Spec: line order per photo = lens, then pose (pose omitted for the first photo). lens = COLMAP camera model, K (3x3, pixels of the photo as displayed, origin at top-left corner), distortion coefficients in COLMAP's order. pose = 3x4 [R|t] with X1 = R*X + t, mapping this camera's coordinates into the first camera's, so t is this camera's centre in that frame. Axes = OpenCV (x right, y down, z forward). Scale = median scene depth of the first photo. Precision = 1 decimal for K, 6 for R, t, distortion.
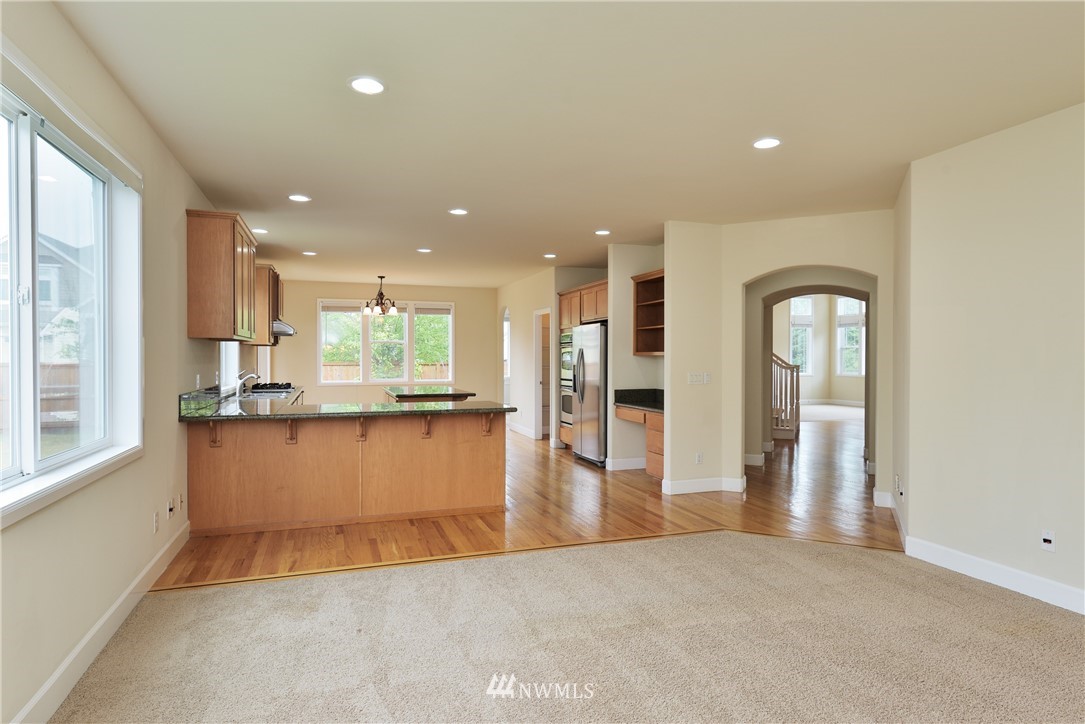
lens RADIAL K [[624.8, 0, 548.8], [0, 624.8, 360.9], [0, 0, 1]] dist [-0.012820, -0.004215]
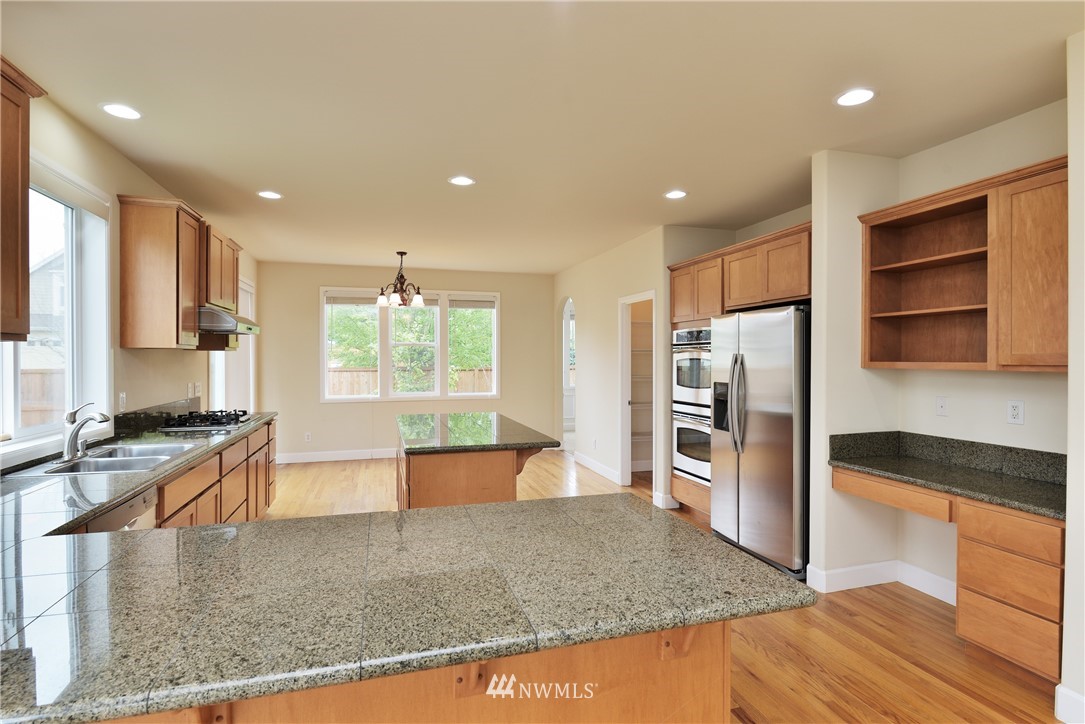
lens RADIAL K [[548.2, 0, 539.4], [0, 548.2, 359.9], [0, 0, 1]] dist [-0.003203, -0.000283]
pose [[0.998593, -0.001163, -0.053024, -0.079623], [0.000996, 0.999994, -0.003191, -0.010442], [0.053027, 0.003133, 0.998588, 0.393030]]
